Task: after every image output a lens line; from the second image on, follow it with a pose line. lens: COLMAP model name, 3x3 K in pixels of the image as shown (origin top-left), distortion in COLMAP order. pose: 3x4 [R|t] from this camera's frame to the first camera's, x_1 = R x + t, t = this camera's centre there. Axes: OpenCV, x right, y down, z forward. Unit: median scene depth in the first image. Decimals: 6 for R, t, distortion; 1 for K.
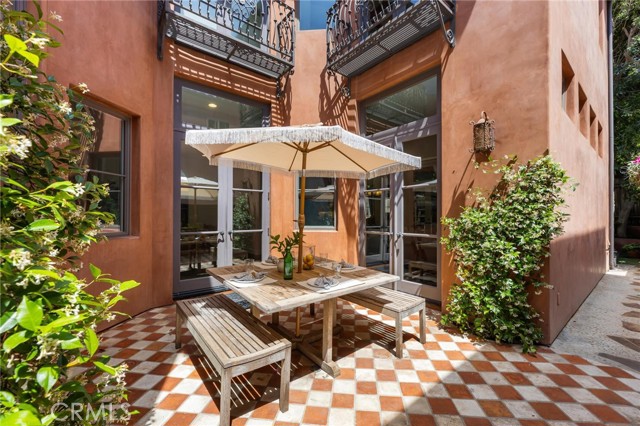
lens RADIAL K [[253.6, 0, 327.0], [0, 253.6, 213.9], [0, 0, 1]] dist [0.005125, -0.000964]
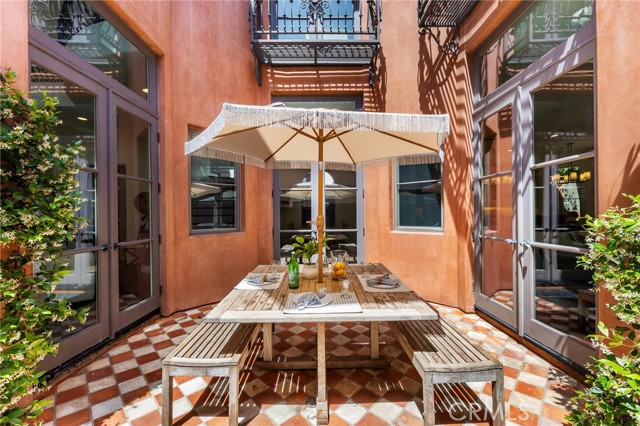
lens RADIAL K [[253.6, 0, 319.8], [0, 253.6, 213.7], [0, 0, 1]] dist [0.005125, -0.000964]
pose [[0.786793, -0.011292, -0.617114, 0.259706], [0.016983, 0.999850, 0.003357, -0.001948], [0.616984, -0.013122, 0.786867, 0.199589]]
